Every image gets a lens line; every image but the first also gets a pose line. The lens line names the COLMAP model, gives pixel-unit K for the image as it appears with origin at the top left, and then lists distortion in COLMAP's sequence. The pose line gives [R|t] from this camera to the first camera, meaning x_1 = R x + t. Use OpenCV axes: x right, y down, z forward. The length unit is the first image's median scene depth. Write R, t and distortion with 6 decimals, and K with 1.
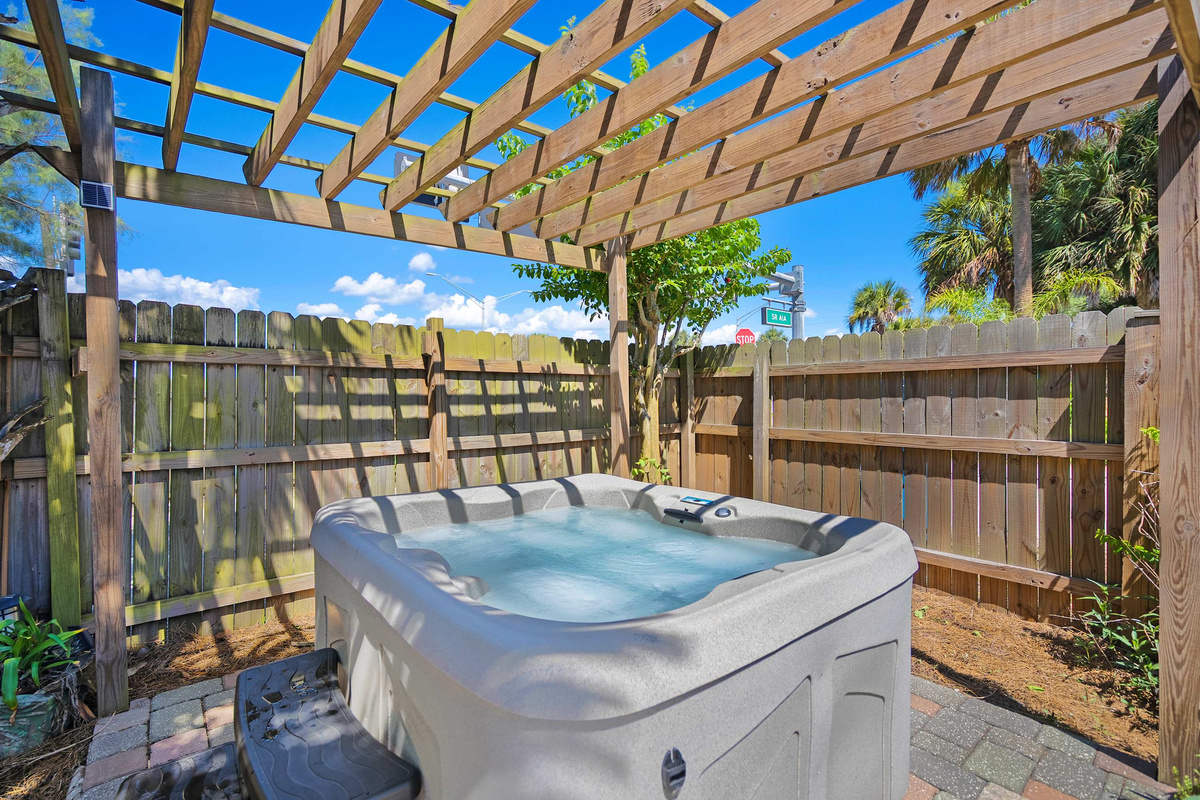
lens RADIAL K [[570.5, 0, 582.1], [0, 570.5, 397.6], [0, 0, 1]] dist [0.000536, 0.000137]
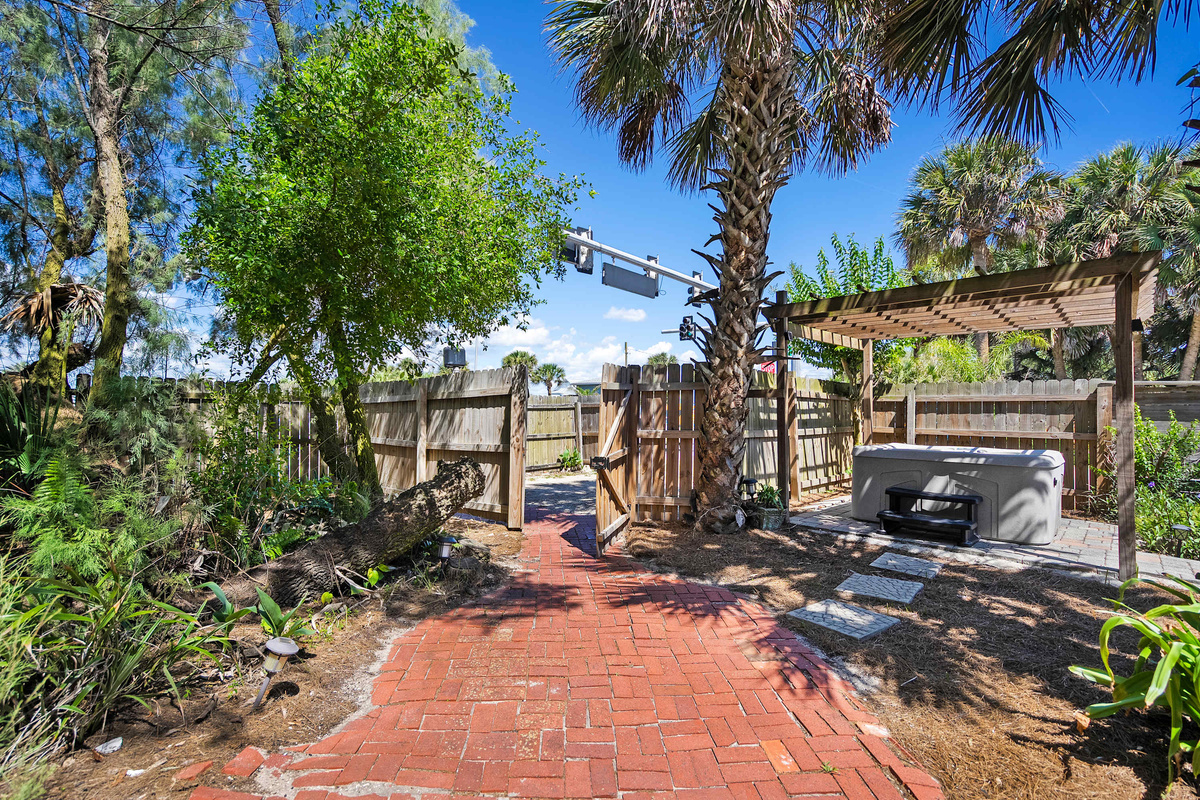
lens RADIAL K [[570.5, 0, 582.1], [0, 570.5, 397.6], [0, 0, 1]] dist [0.000536, 0.000137]
pose [[0.993392, 0.019586, 0.113089, -1.314971], [-0.016648, 0.999500, -0.026867, 0.025108], [-0.113558, 0.024807, 0.993222, -1.028679]]
